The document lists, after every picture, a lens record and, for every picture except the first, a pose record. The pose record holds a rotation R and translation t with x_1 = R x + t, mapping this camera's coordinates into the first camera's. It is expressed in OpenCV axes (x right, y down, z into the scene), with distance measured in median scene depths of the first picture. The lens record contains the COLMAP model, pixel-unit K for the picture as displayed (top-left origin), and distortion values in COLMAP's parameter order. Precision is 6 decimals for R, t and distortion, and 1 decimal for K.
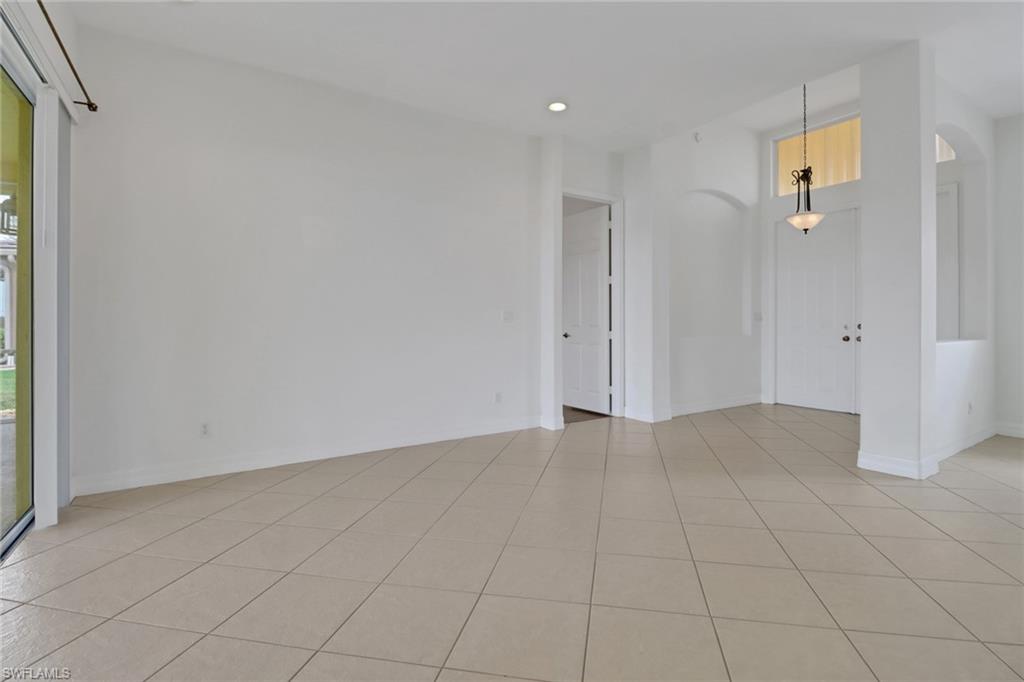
lens RADIAL K [[507.5, 0, 512.0], [0, 507.5, 334.9], [0, 0, 1]] dist [0.025556, -0.007591]
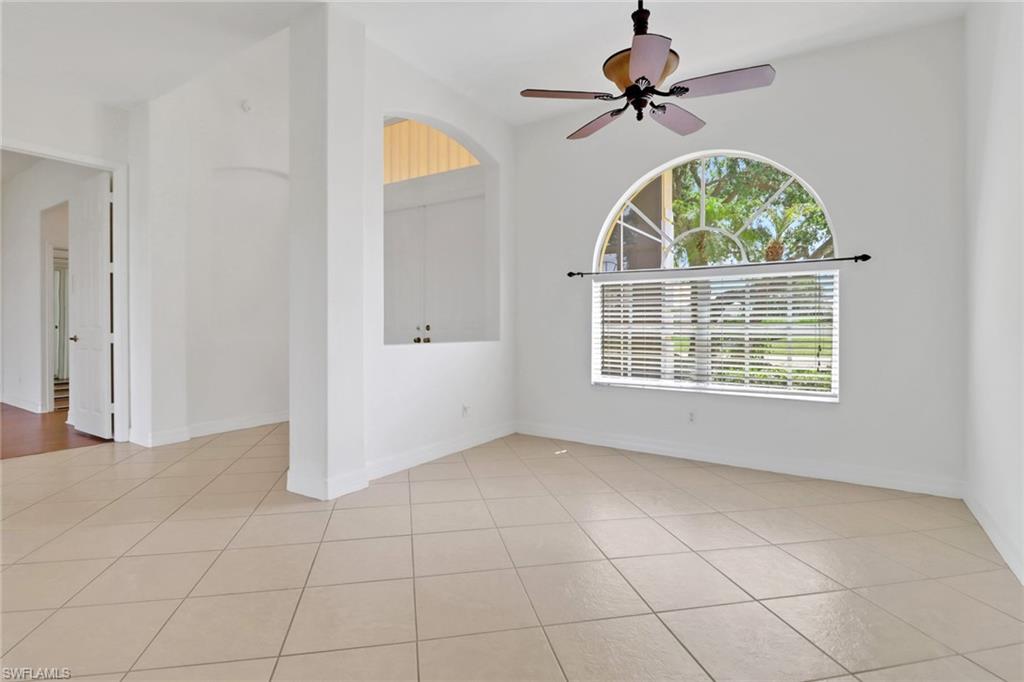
lens RADIAL K [[507.5, 0, 521.3], [0, 507.5, 334.3], [0, 0, 1]] dist [0.025556, -0.007591]
pose [[0.939955, -0.002843, 0.341288, 0.518718], [0.003191, 0.999995, -0.000459, -0.002880], [-0.341285, 0.001521, 0.939959, 0.037018]]
